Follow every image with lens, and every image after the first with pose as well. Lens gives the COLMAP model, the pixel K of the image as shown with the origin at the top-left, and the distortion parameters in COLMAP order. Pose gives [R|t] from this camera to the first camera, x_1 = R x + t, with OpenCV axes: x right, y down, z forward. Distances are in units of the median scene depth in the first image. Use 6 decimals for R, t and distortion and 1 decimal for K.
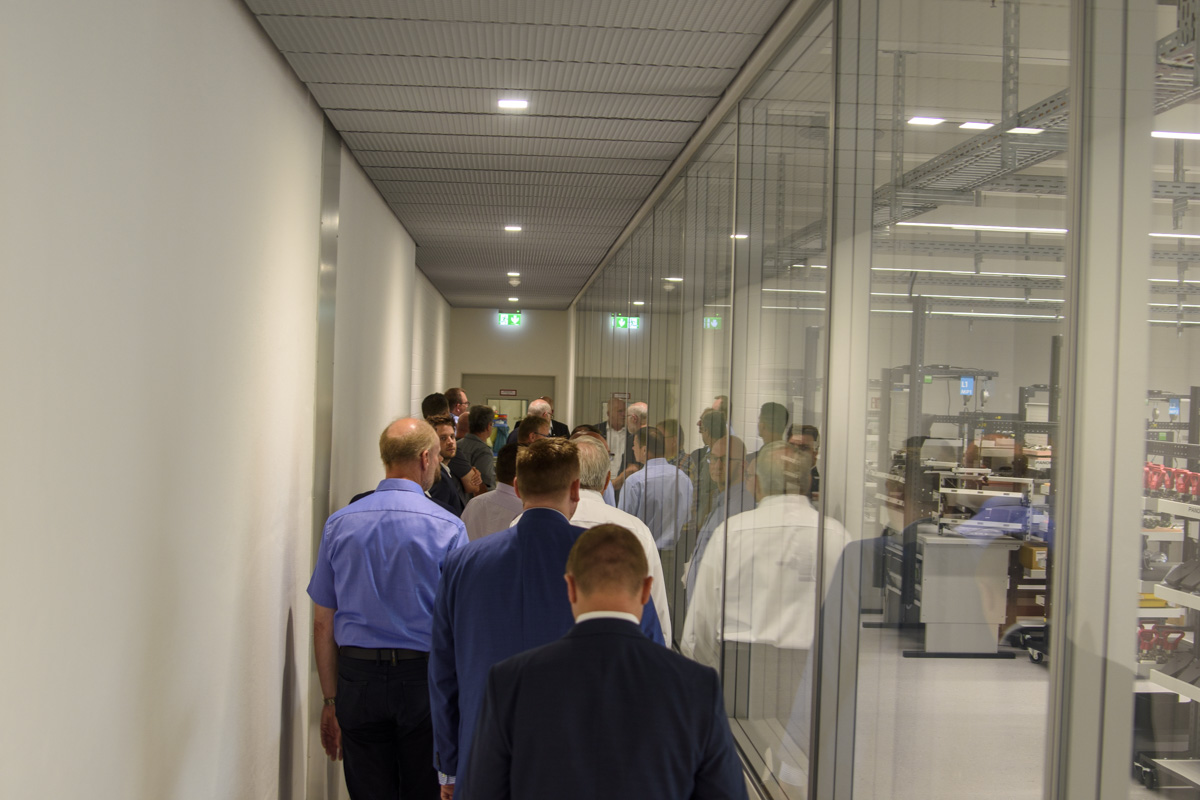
lens RADIAL K [[1496.7, 0, 598.8], [0, 1496.7, 400.3], [0, 0, 1]] dist [-0.092535, 0.000000]
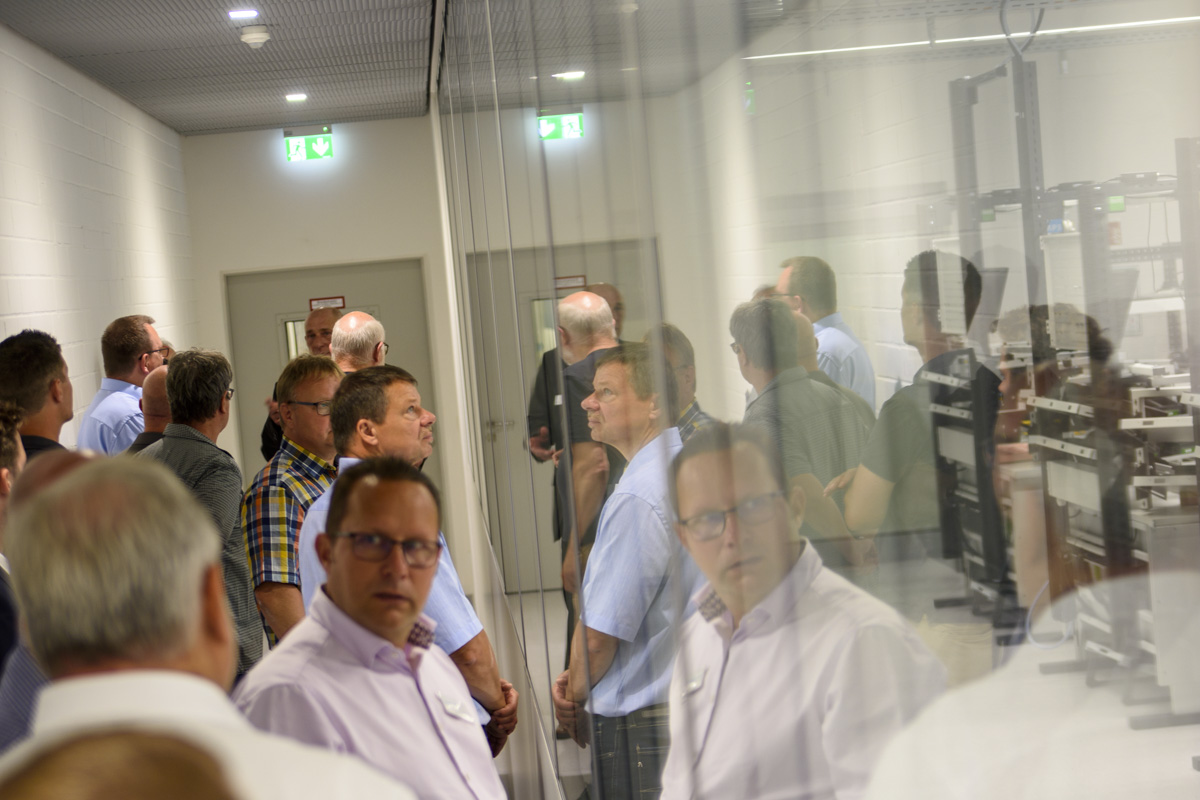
lens RADIAL K [[2488.8, 0, 600.6], [0, 2488.8, 400.9], [0, 0, 1]] dist [0.118748, 0.000000]
pose [[0.993037, -0.117432, 0.009301, 0.015549], [0.116890, 0.992087, 0.045832, -0.000604], [-0.014609, -0.044426, 0.998906, 0.222494]]
